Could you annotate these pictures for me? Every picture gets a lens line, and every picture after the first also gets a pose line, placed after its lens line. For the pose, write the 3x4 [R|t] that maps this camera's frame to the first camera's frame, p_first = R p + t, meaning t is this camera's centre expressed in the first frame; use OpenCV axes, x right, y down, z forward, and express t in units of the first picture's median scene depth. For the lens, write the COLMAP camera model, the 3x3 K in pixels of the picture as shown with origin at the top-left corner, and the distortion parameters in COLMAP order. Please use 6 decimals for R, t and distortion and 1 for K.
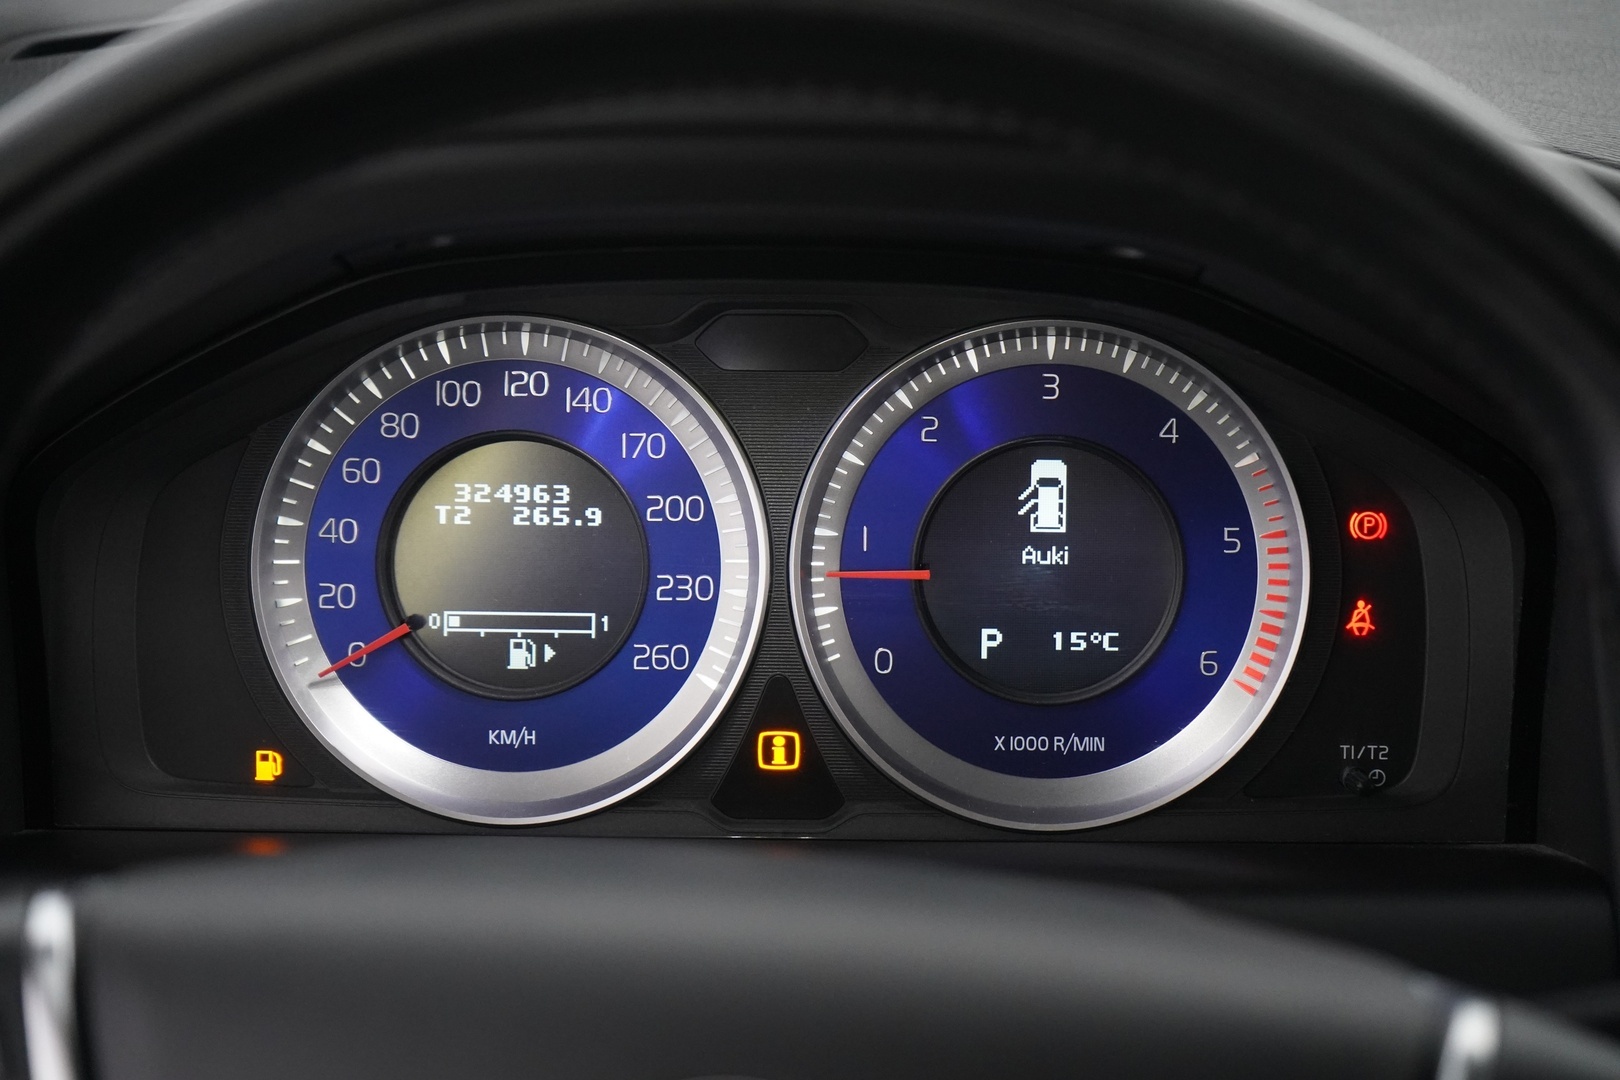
lens RADIAL K [[3353.4, 0, 804.5], [0, 3353.4, 536.7], [0, 0, 1]] dist [-0.072817, 0.000000]
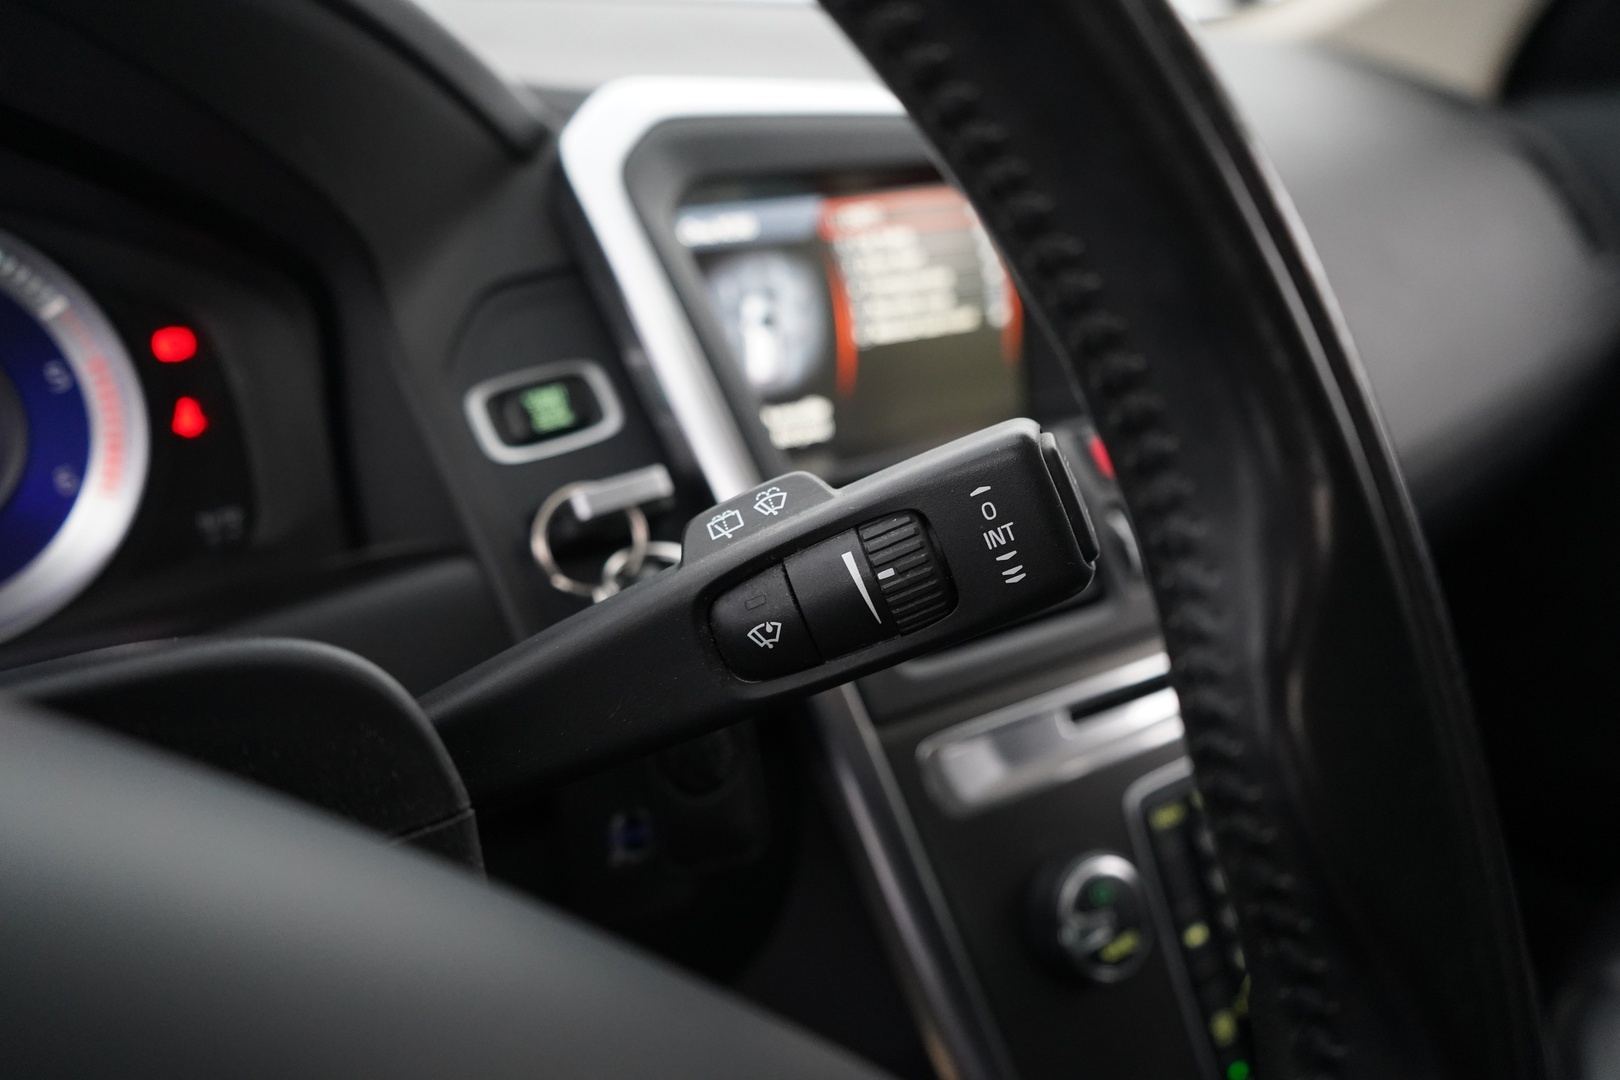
lens RADIAL K [[1295.2, 0, 805.6], [0, 1295.2, 527.2], [0, 0, 1]] dist [-0.010303, 0.000314]
pose [[0.720590, -0.250044, 0.646706, 0.007178], [0.220987, 0.966893, 0.127608, 0.053559], [-0.657203, 0.050961, 0.751989, 0.475470]]
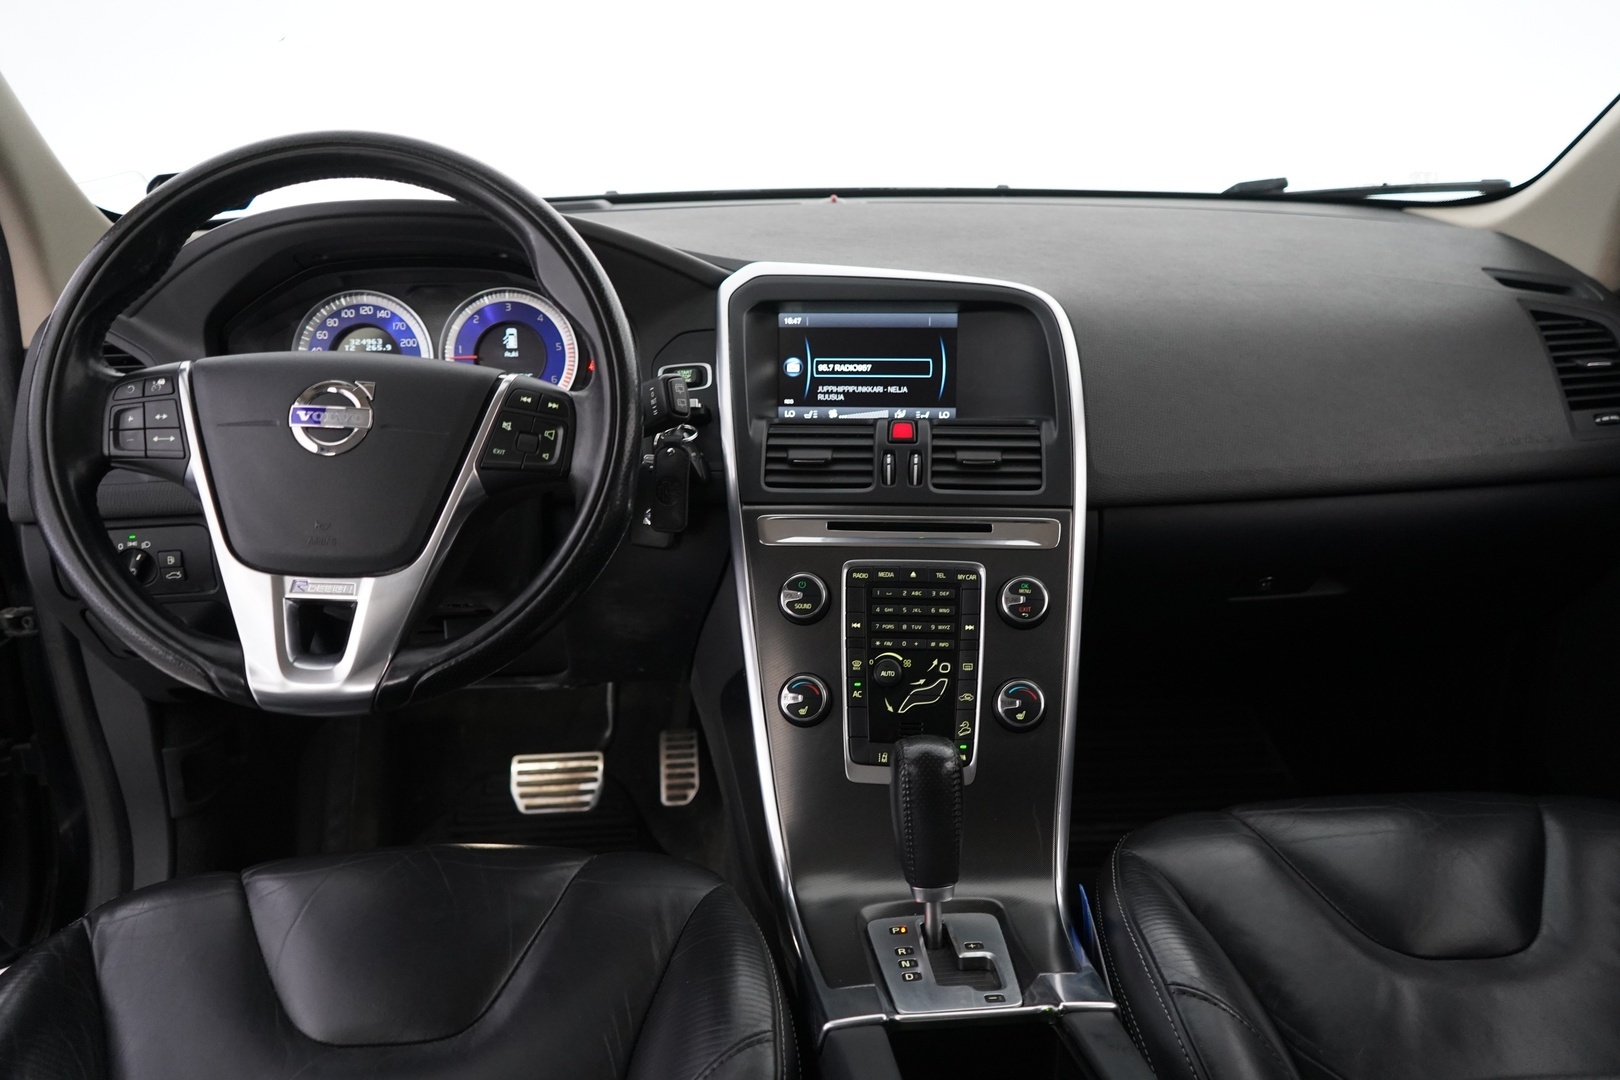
lens RADIAL K [[1307.1, 0, 811.0], [0, 1307.1, 539.1], [0, 0, 1]] dist [-0.015293, 0.017925]
pose [[0.994882, -0.039491, 0.093003, 0.265513], [0.040704, 0.999109, -0.011184, 0.246403], [-0.092478, 0.014912, 0.995603, -0.493621]]
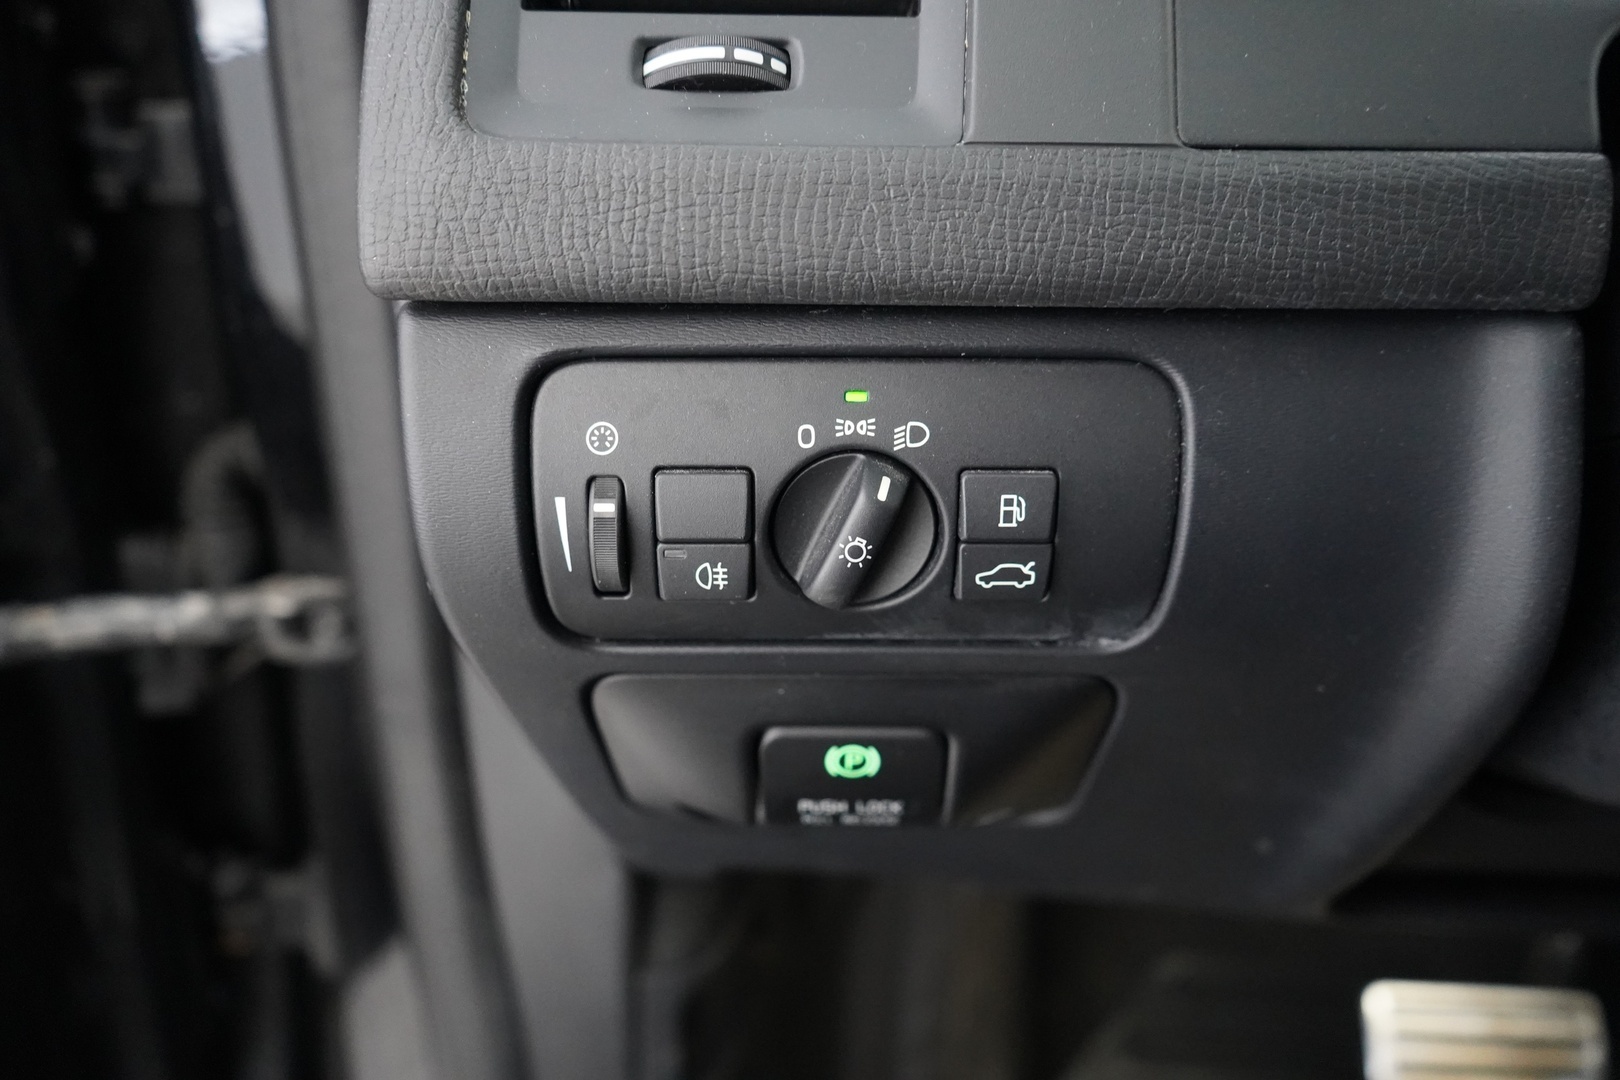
lens RADIAL K [[1307.1, 0, 796.4], [0, 1307.1, 532.0], [0, 0, 1]] dist [-0.015293, 0.017925]
pose [[0.998766, 0.025226, -0.042772, -0.307287], [-0.023448, 0.998860, 0.041587, 0.219605], [0.043772, -0.040533, 0.998219, 0.605962]]
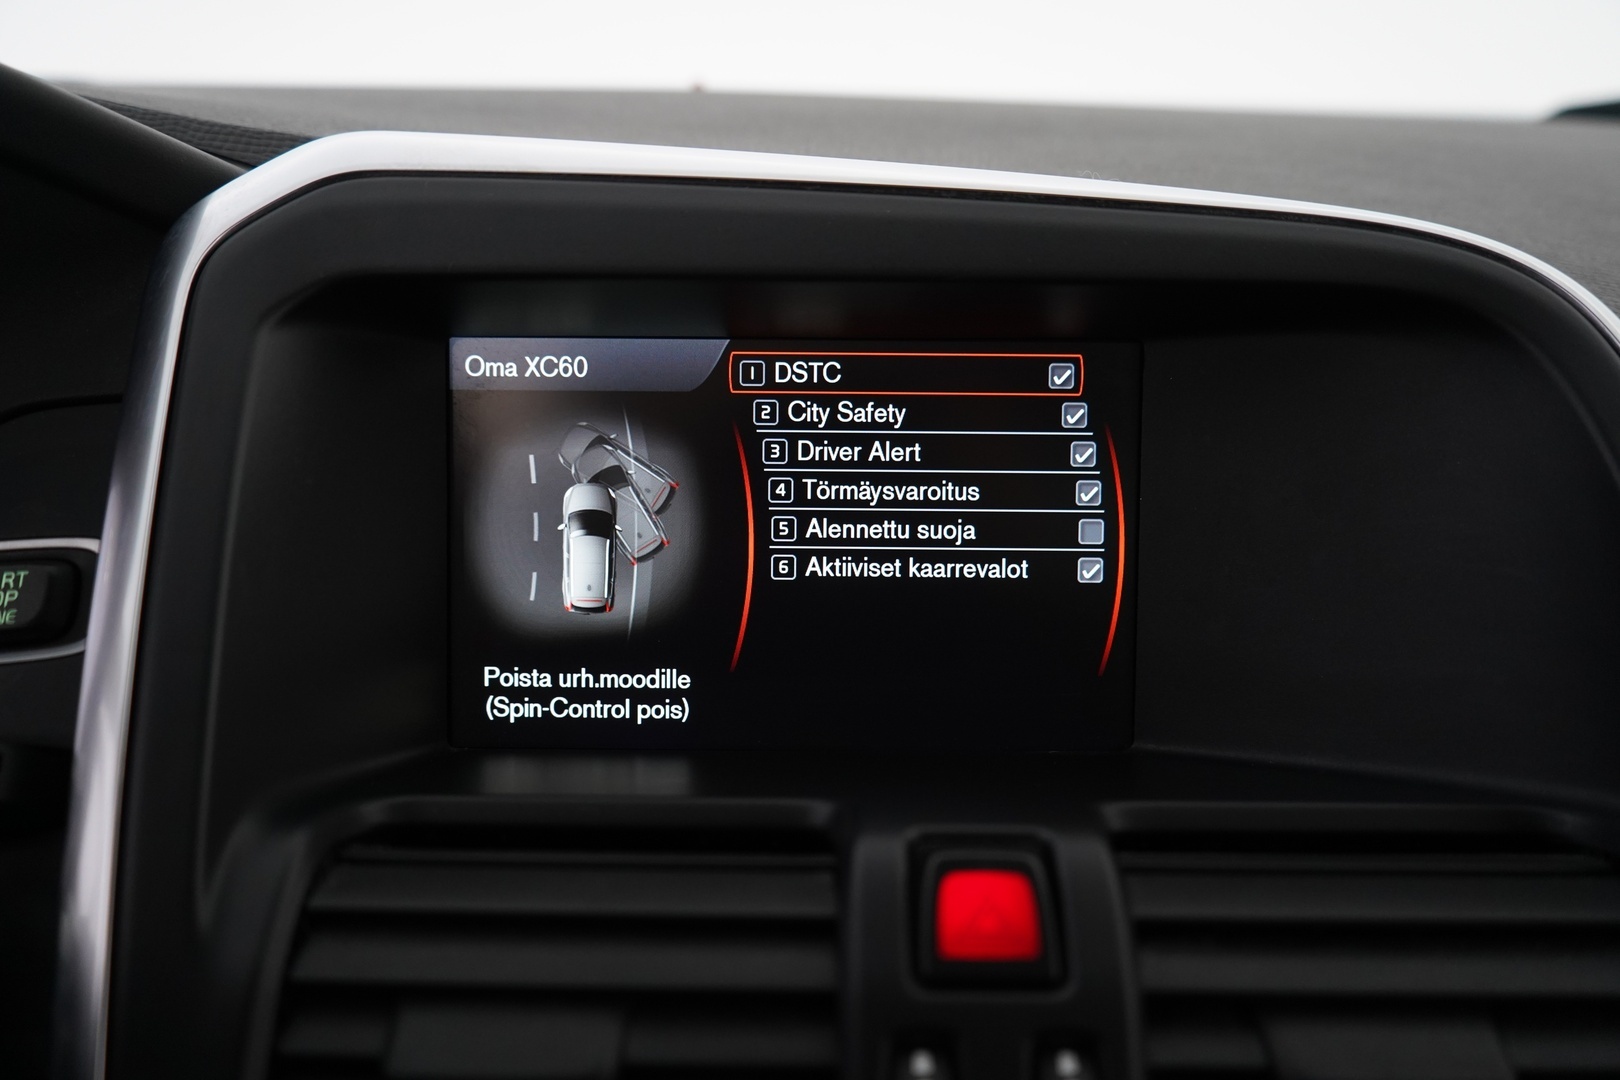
lens RADIAL K [[1307.1, 0, 812.1], [0, 1307.1, 540.7], [0, 0, 1]] dist [-0.015293, 0.017925]
pose [[0.985000, -0.034560, 0.169060, 0.410905], [0.048226, 0.995832, -0.077409, 0.070819], [-0.165680, 0.084400, 0.982561, 0.564396]]
